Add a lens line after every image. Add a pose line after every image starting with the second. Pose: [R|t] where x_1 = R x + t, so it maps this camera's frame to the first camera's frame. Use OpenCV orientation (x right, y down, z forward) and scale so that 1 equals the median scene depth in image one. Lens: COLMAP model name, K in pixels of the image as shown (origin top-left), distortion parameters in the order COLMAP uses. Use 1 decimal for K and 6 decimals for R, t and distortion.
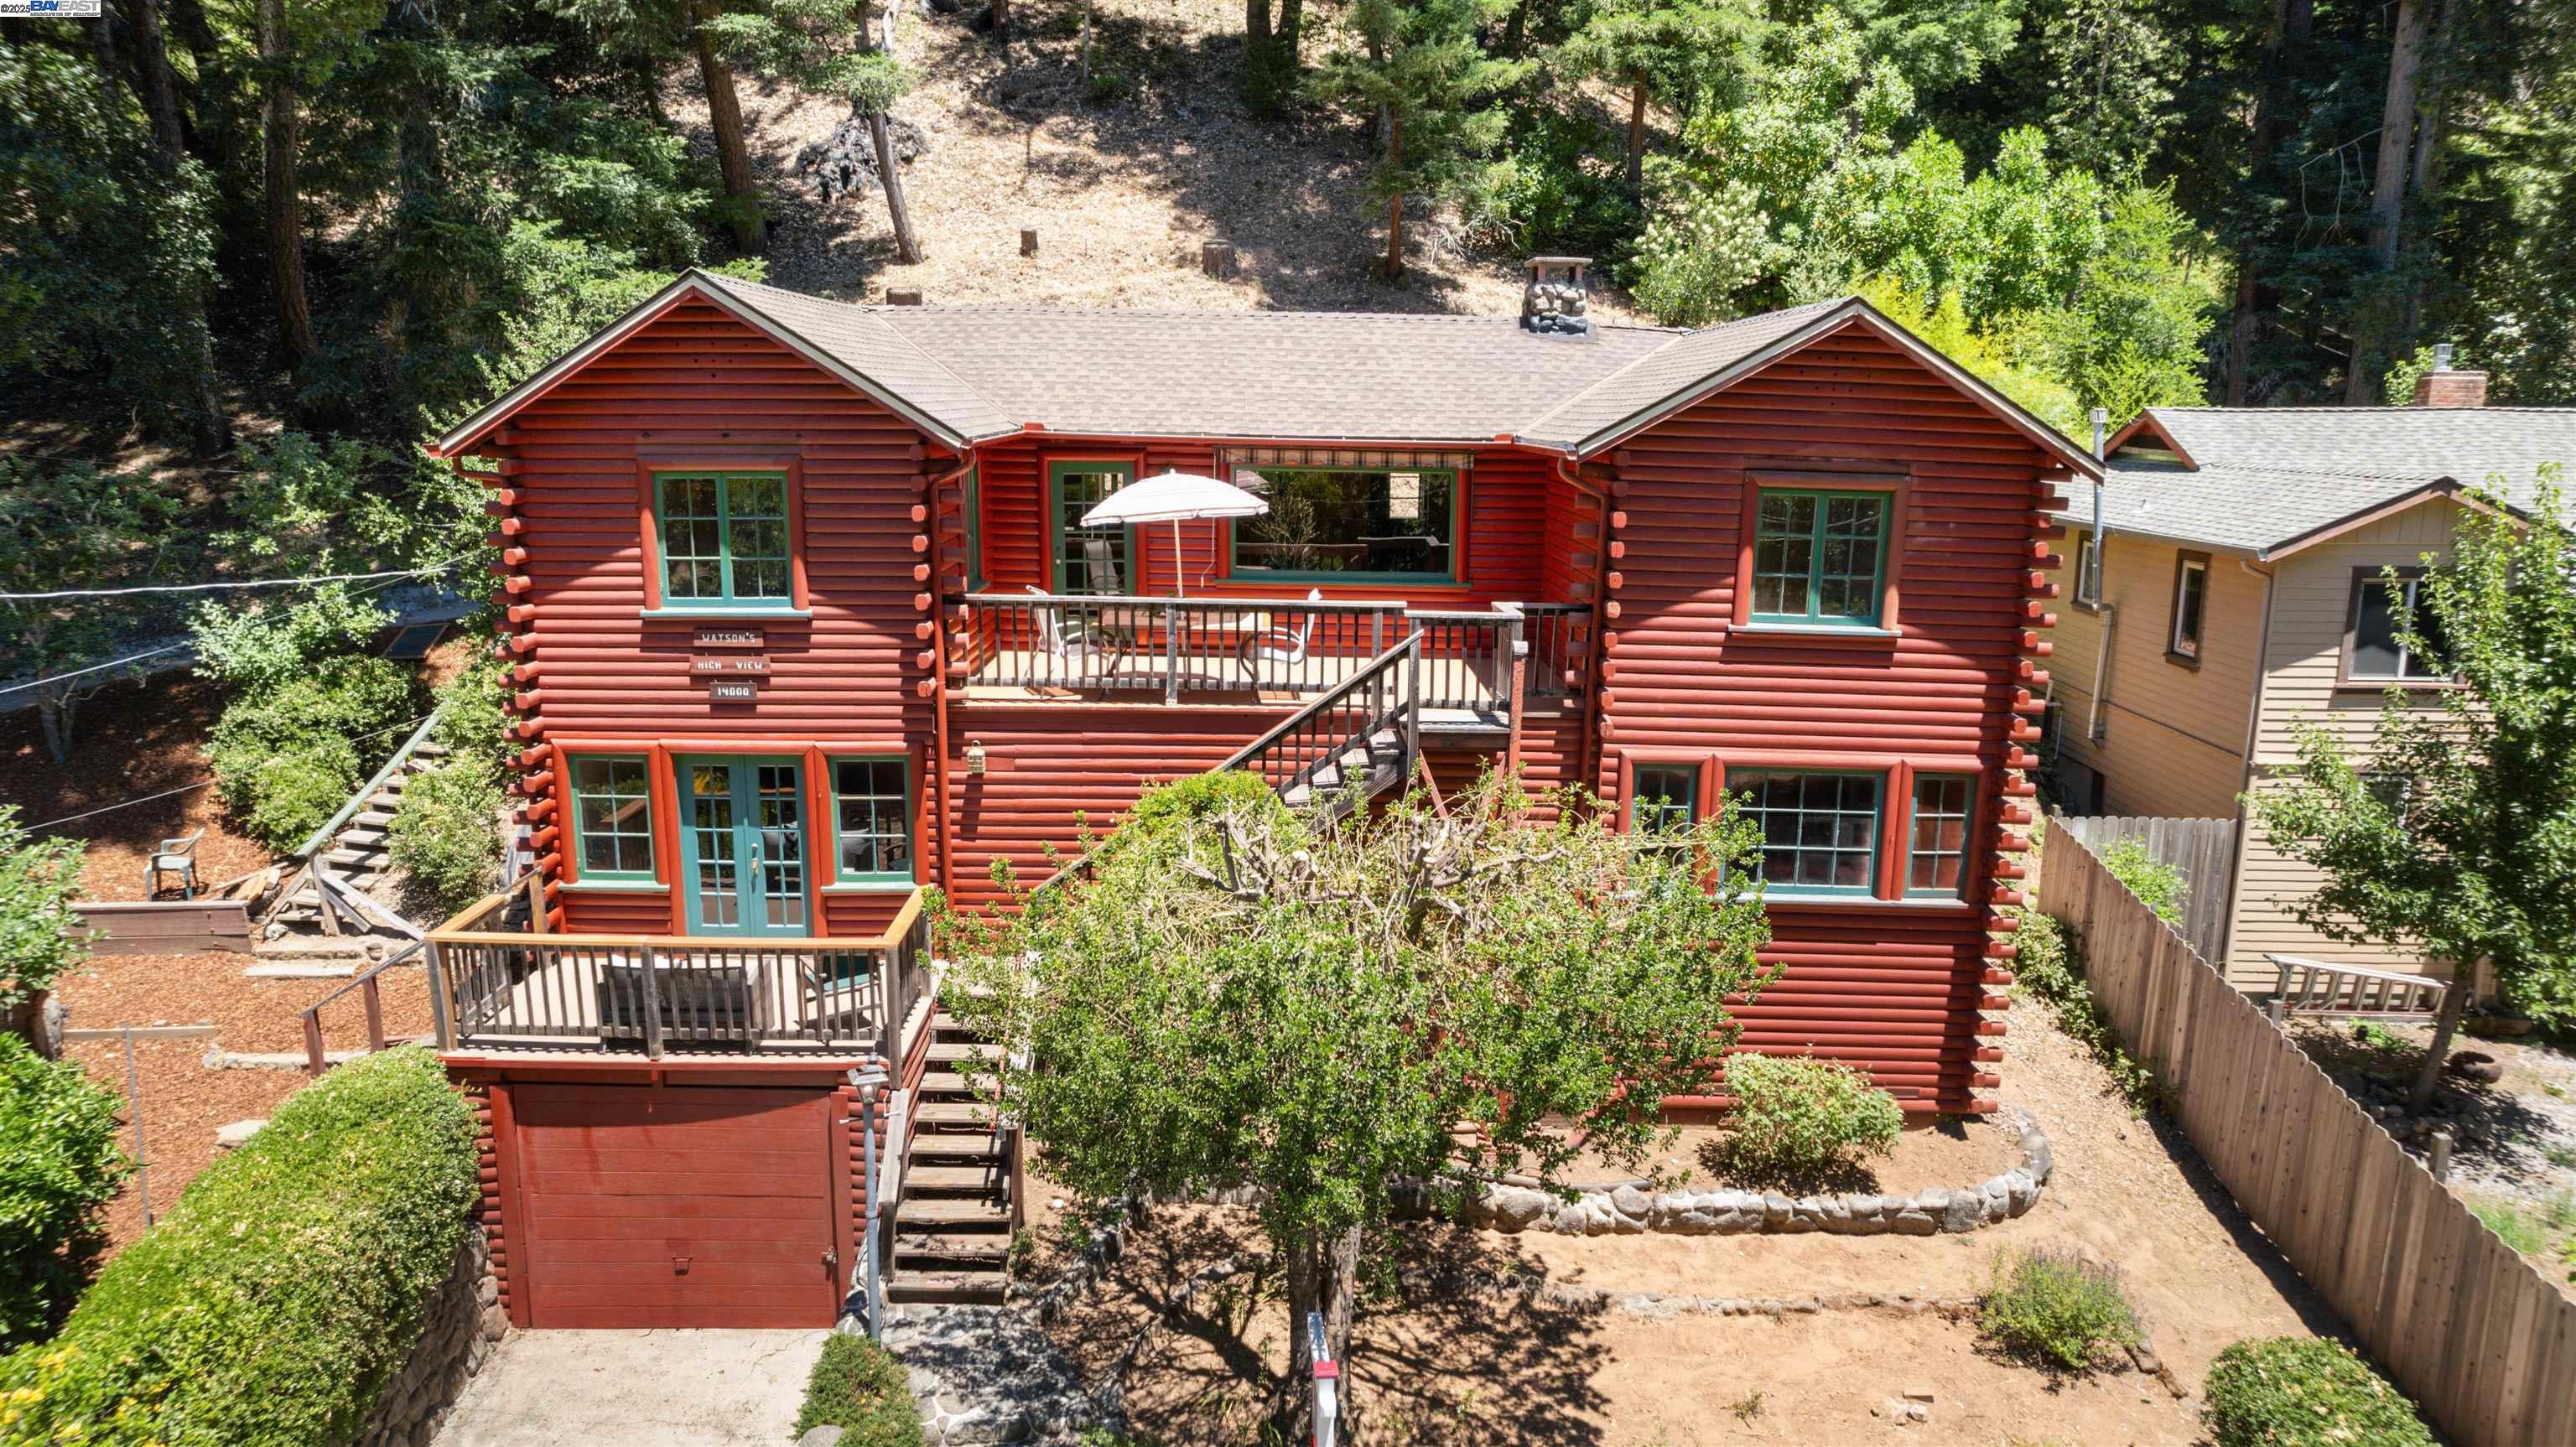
lens RADIAL K [[1588.8, 0, 1294.8], [0, 1588.8, 727.8], [0, 0, 1]] dist [-0.097004, 0.083252]
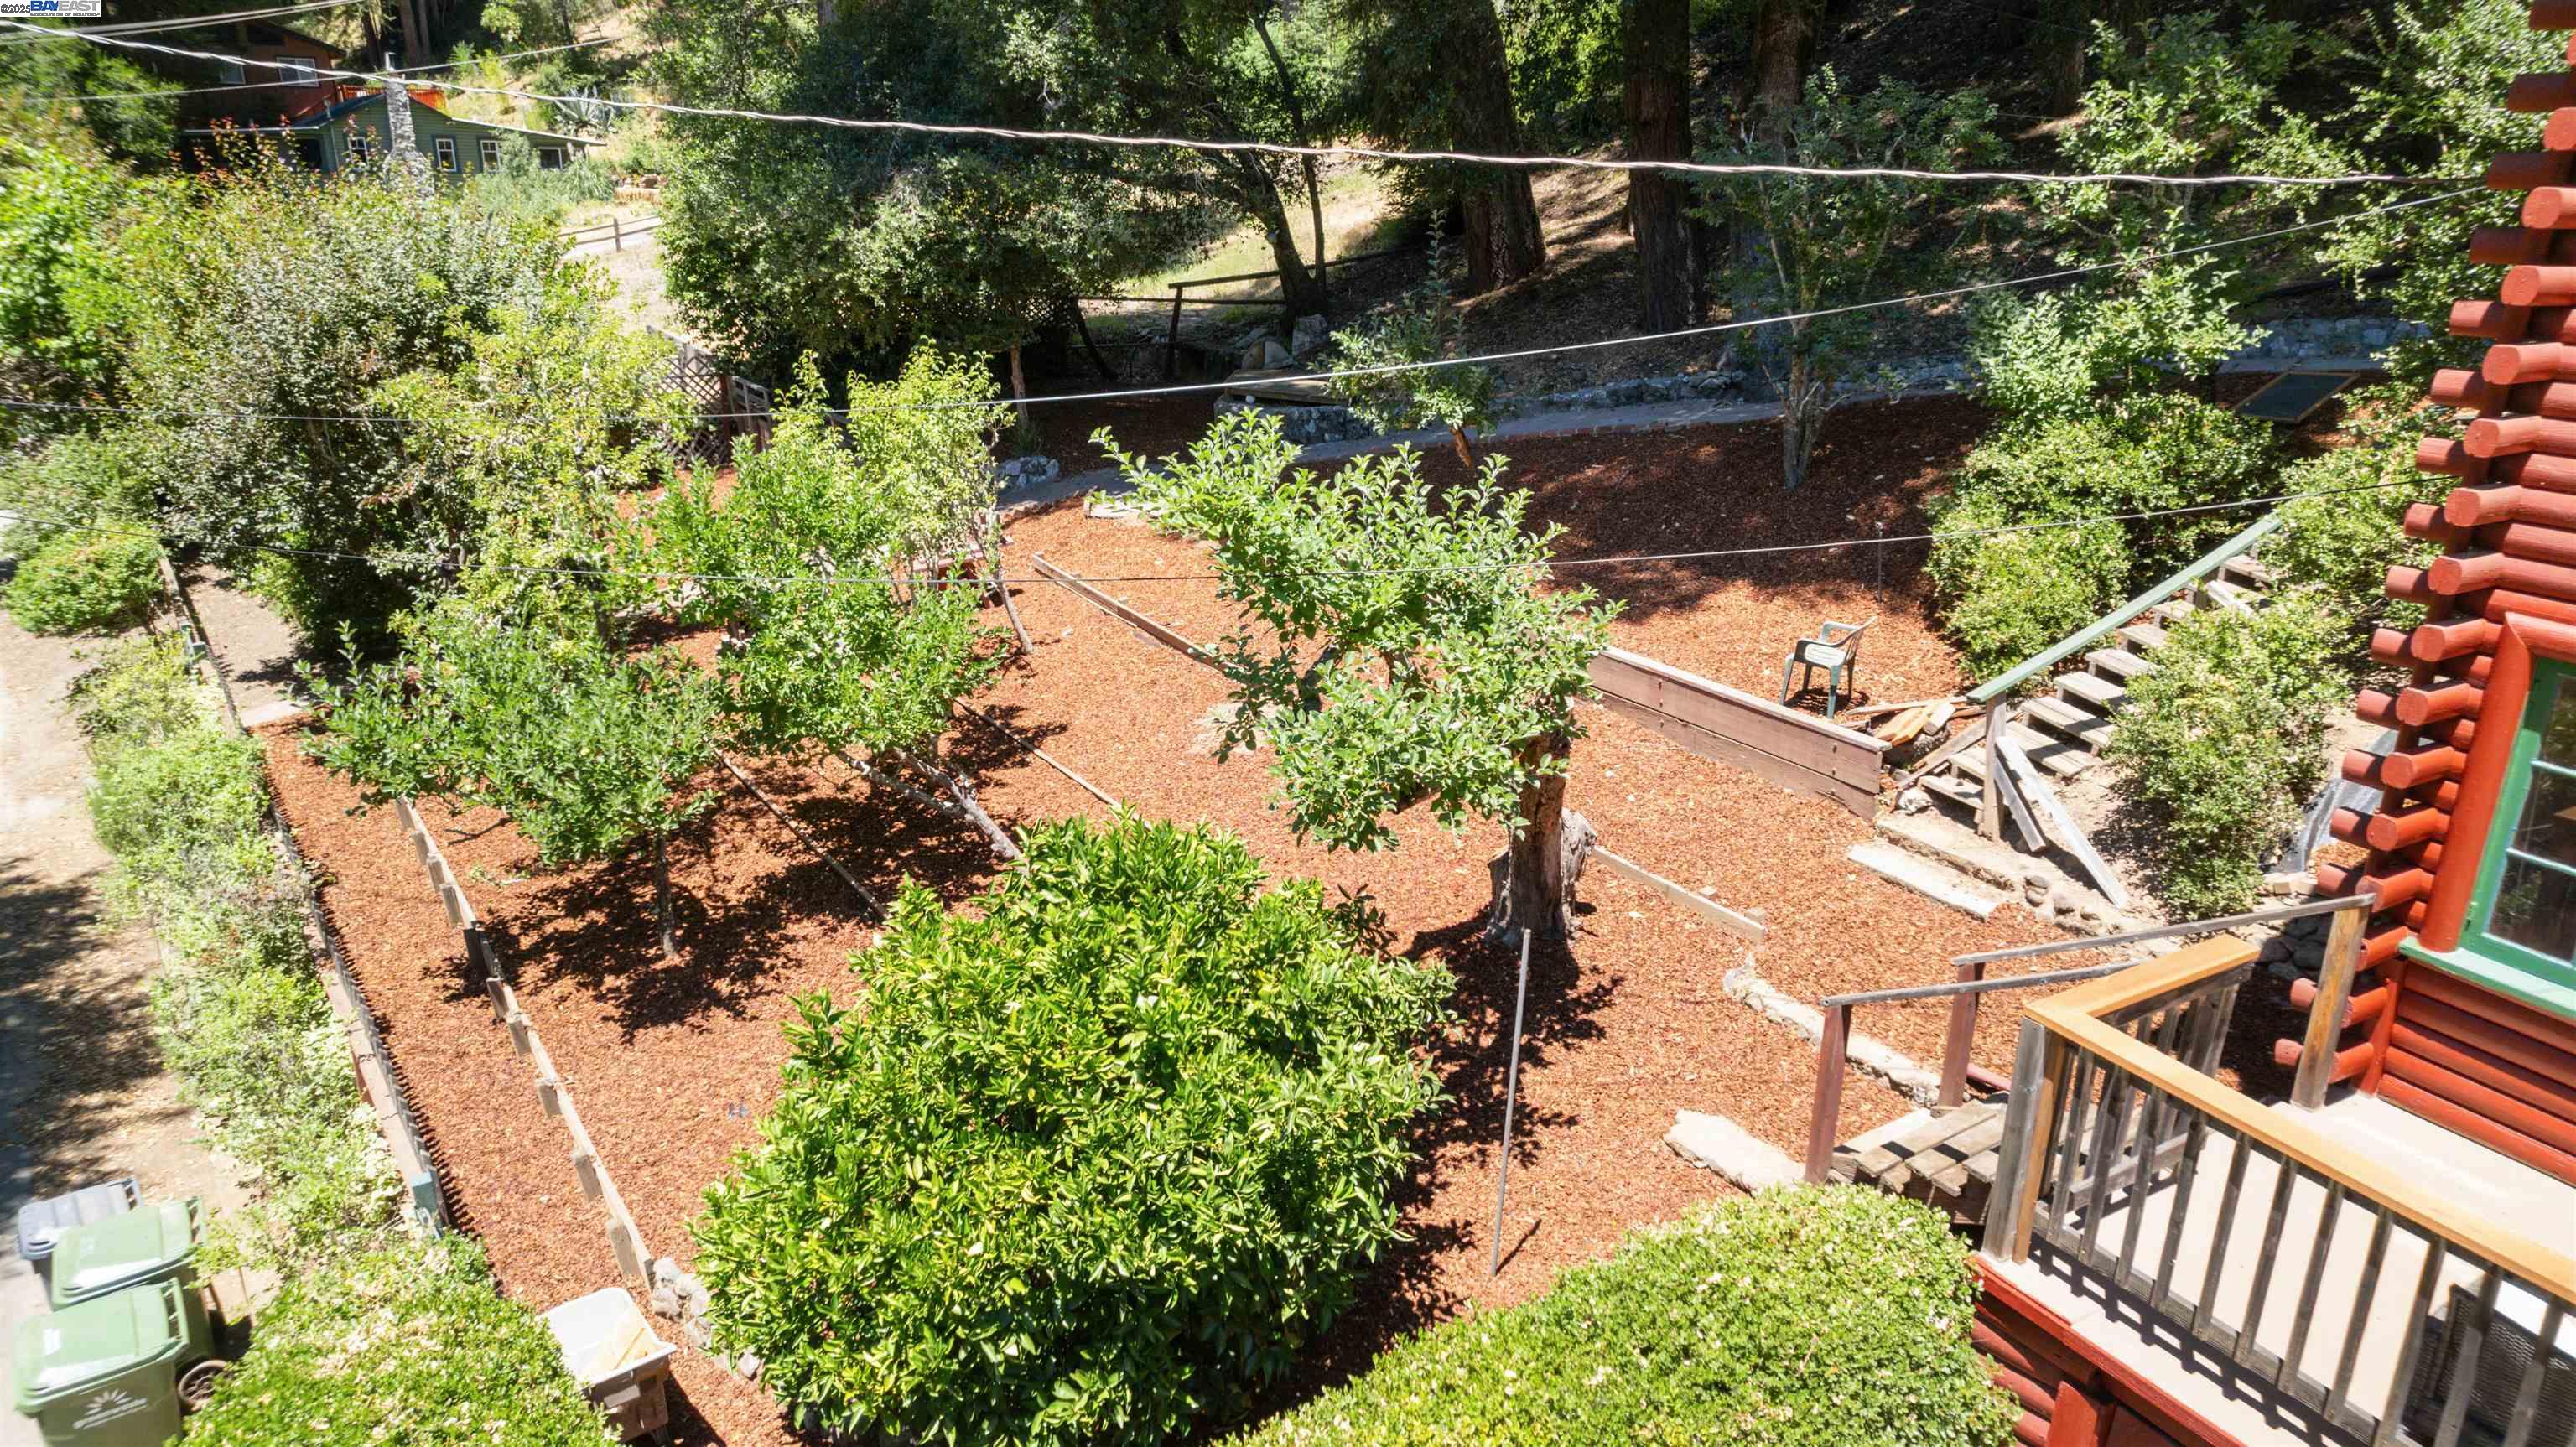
lens RADIAL K [[1588.8, 0, 1294.8], [0, 1588.8, 727.8], [0, 0, 1]] dist [-0.097004, 0.083252]
pose [[0.446191, 0.288133, -0.847285, -0.225970], [-0.178292, 0.956395, 0.231347, -0.000660], [0.876998, 0.047839, 0.478107, 0.448270]]
